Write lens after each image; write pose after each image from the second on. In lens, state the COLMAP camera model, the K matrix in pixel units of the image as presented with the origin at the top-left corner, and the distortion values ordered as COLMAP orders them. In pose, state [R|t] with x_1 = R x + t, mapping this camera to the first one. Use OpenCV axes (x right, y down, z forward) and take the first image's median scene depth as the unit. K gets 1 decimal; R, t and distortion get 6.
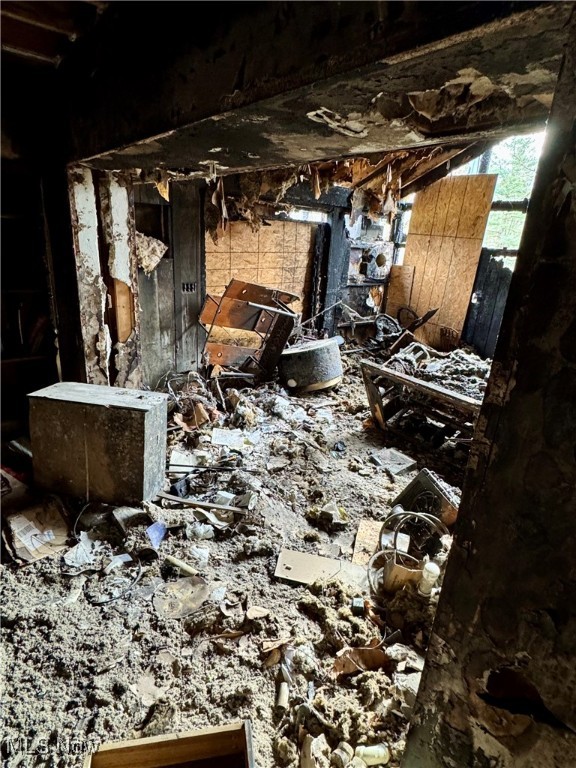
lens RADIAL K [[438.3, 0, 288.0], [0, 438.3, 384.0], [0, 0, 1]] dist [-0.003494, -0.000840]
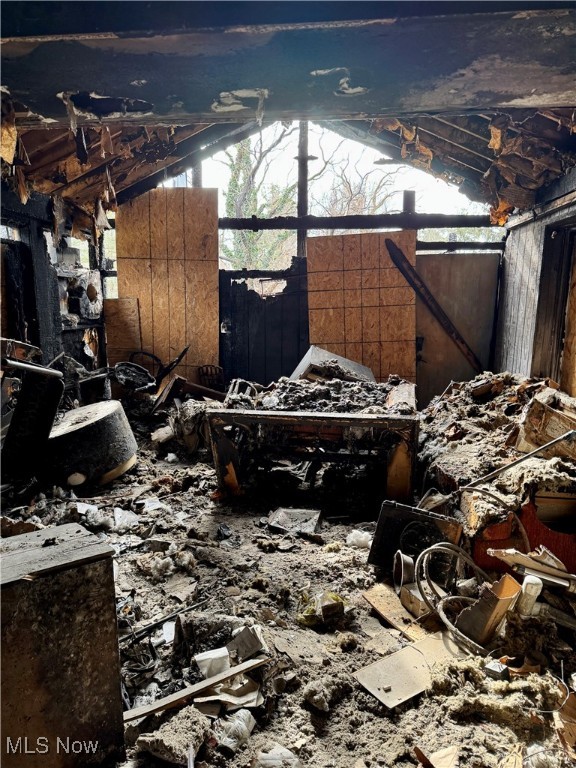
lens RADIAL K [[550.4, 0, 288.0], [0, 550.4, 384.0], [0, 0, 1]] dist [0.121620, -0.161664]
pose [[0.689053, -0.176941, 0.702779, -0.358072], [0.273345, 0.961567, -0.025910, -0.032752], [-0.671184, 0.209955, 0.710937, 0.213215]]
